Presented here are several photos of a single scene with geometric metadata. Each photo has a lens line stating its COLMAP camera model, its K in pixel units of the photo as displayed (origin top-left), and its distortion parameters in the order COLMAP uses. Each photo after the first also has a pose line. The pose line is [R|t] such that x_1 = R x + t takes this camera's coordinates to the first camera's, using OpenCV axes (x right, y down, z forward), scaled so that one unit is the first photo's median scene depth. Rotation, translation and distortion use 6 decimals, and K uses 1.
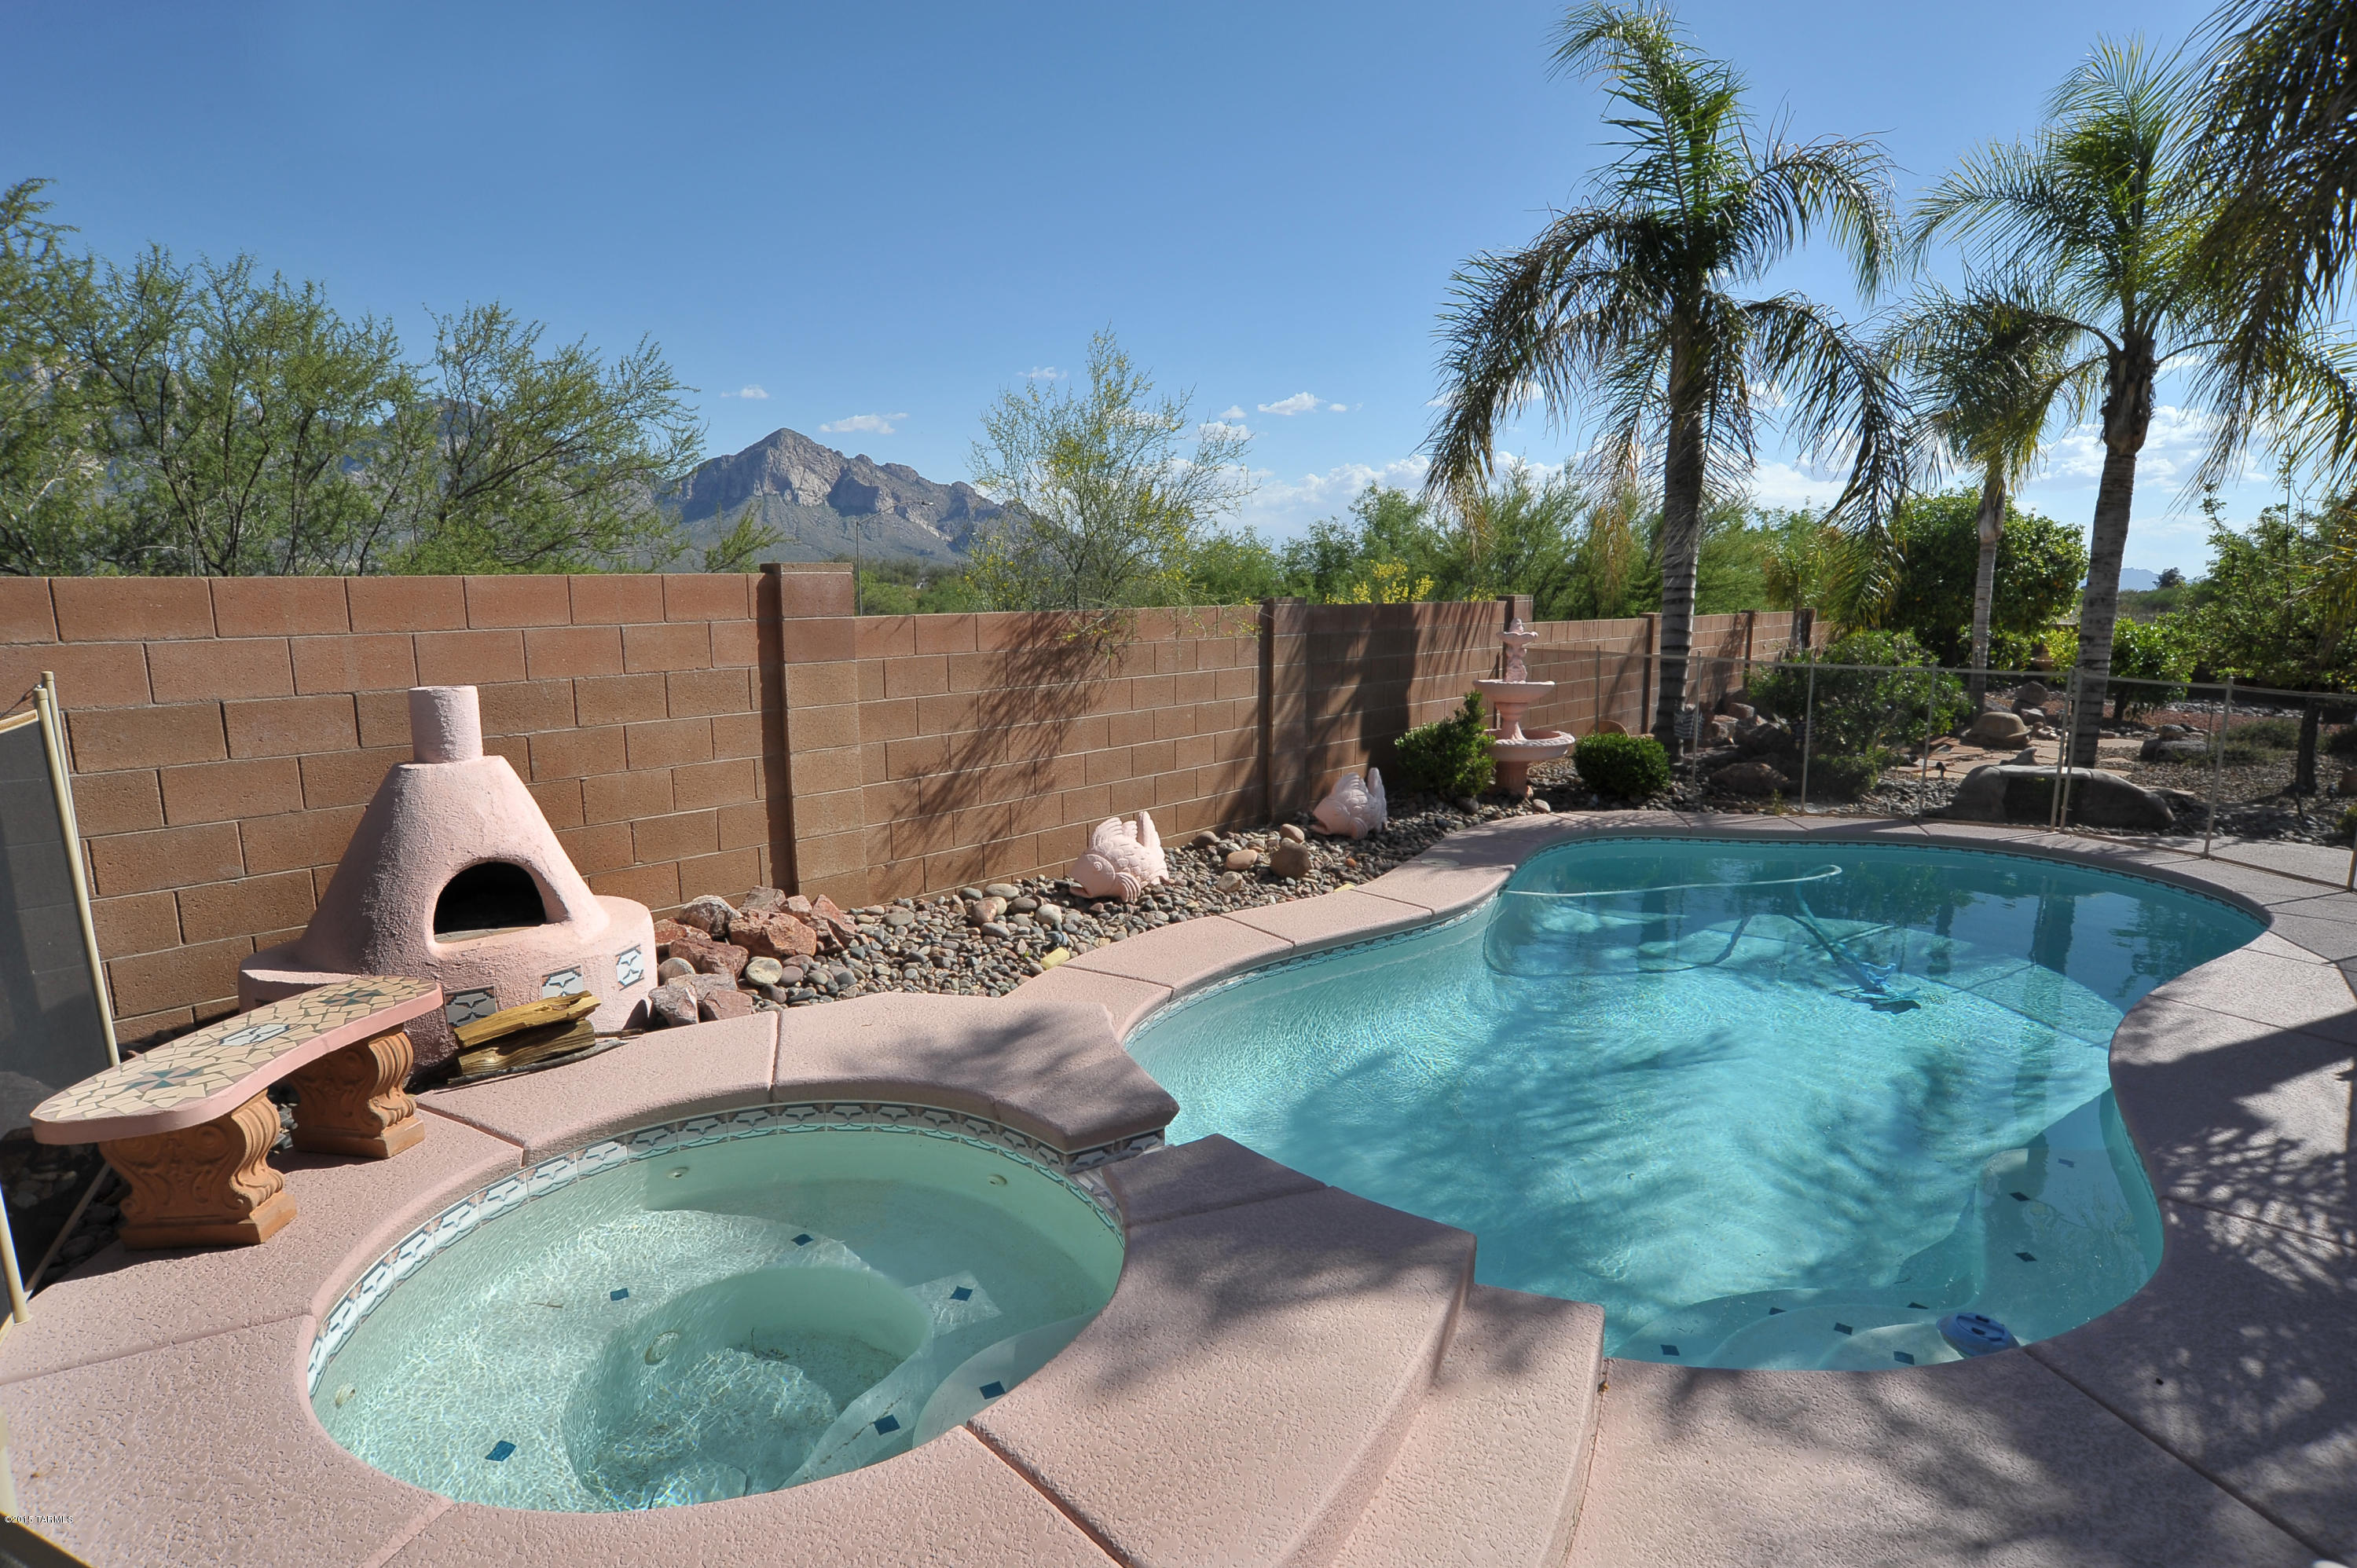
lens RADIAL K [[1201.7, 0, 1160.3], [0, 1201.7, 794.5], [0, 0, 1]] dist [-0.091125, 0.037921]
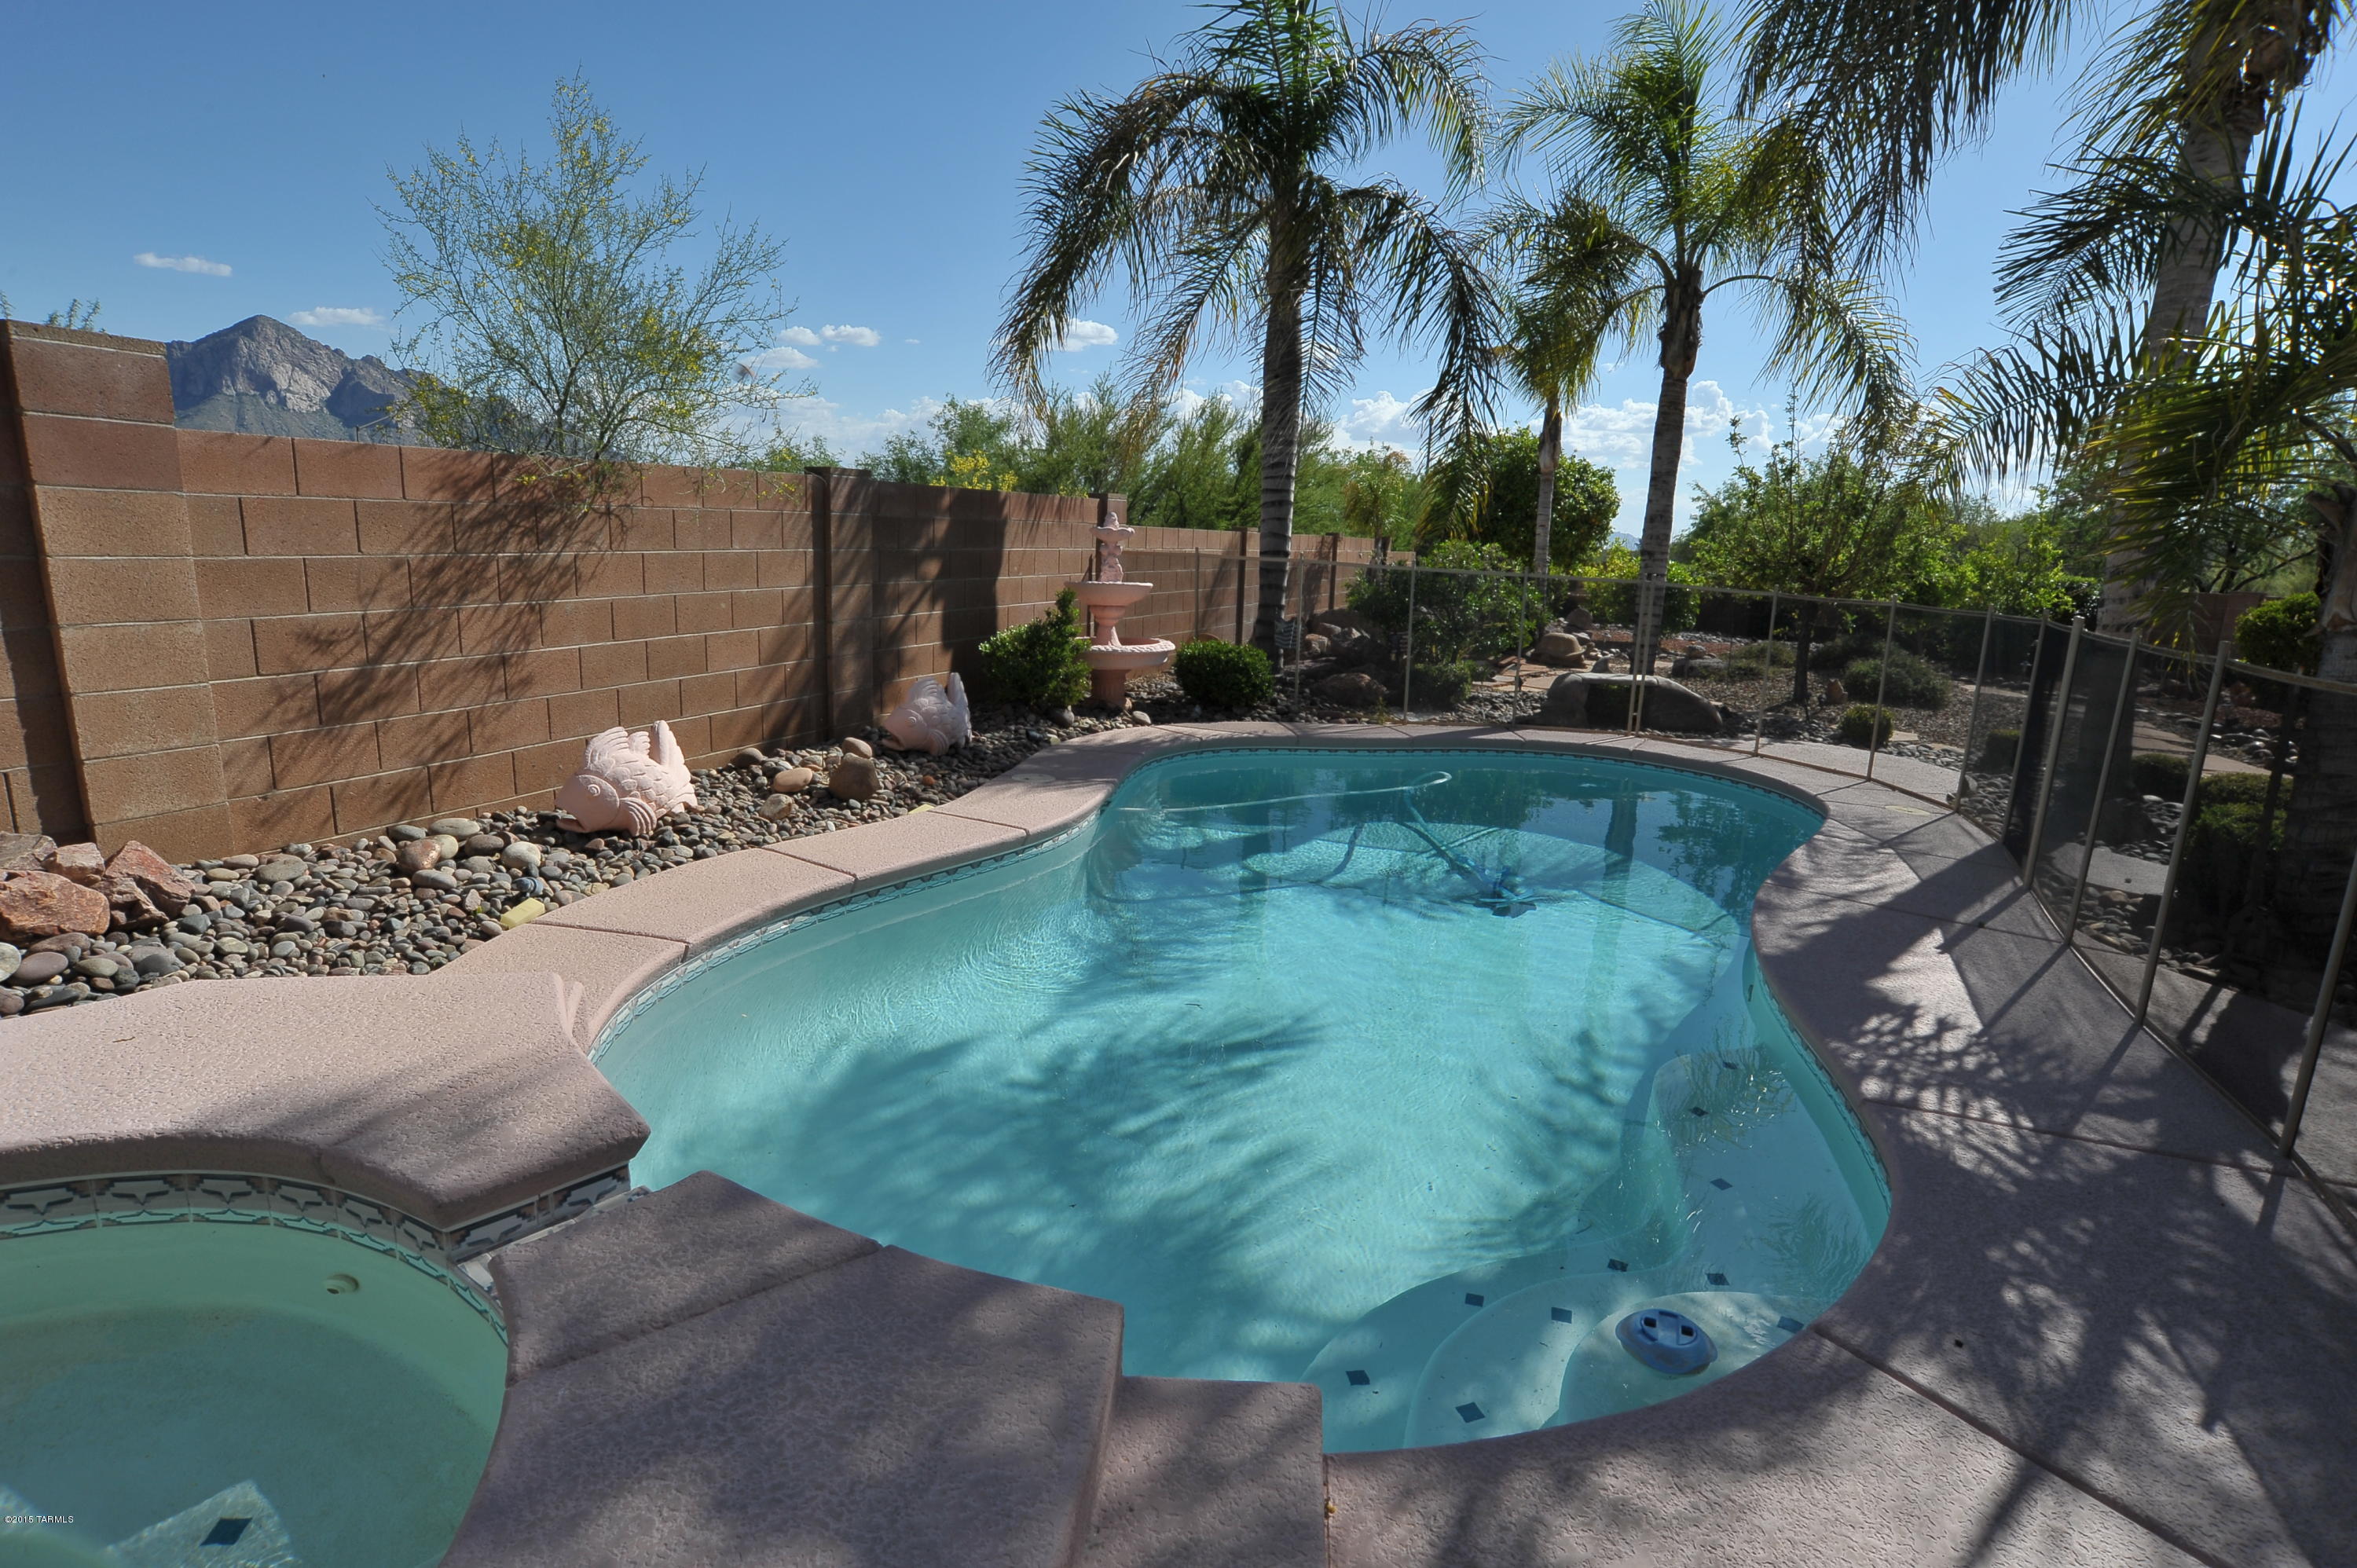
lens RADIAL K [[1201.7, 0, 1171.4], [0, 1201.7, 813.2], [0, 0, 1]] dist [-0.091125, 0.037921]
pose [[0.939880, -0.037478, 0.339442, 0.029432], [0.016200, 0.997734, 0.065302, 0.024546], [-0.341120, -0.055877, 0.938357, 0.138469]]
